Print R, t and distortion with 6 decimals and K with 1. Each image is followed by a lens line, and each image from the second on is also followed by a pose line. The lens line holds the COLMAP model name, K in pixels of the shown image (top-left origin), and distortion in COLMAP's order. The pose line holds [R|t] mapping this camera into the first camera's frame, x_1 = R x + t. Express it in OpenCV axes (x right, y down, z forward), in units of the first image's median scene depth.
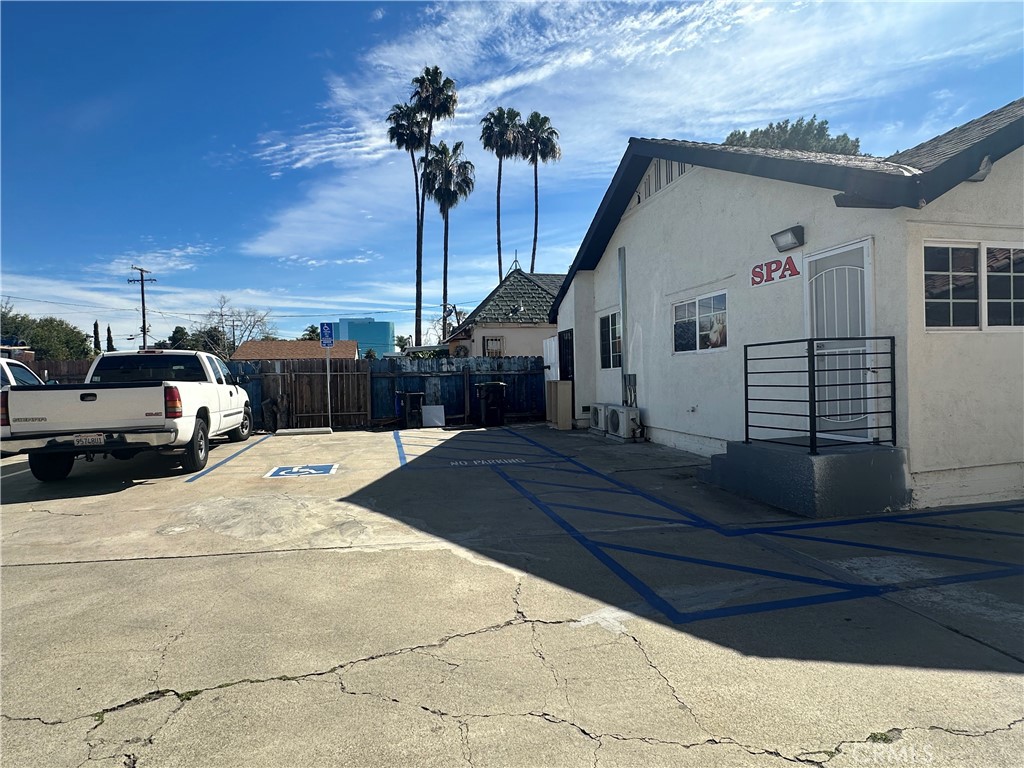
lens RADIAL K [[527.5, 0, 511.9], [0, 527.5, 375.9], [0, 0, 1]] dist [0.028927, 0.000171]
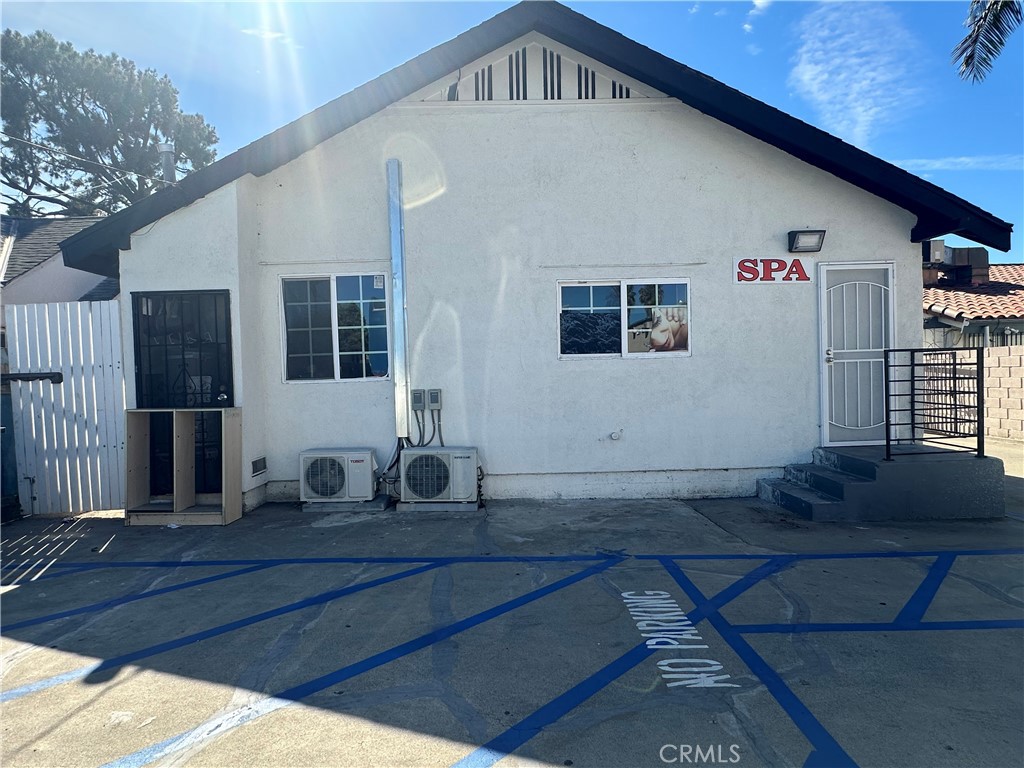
lens RADIAL K [[527.5, 0, 511.9], [0, 527.5, 375.9], [0, 0, 1]] dist [0.028927, 0.000171]
pose [[0.216103, 0.017029, 0.976222, -0.419324], [0.015662, 0.999659, -0.020904, -0.005287], [-0.976245, 0.019807, 0.215762, 1.079284]]
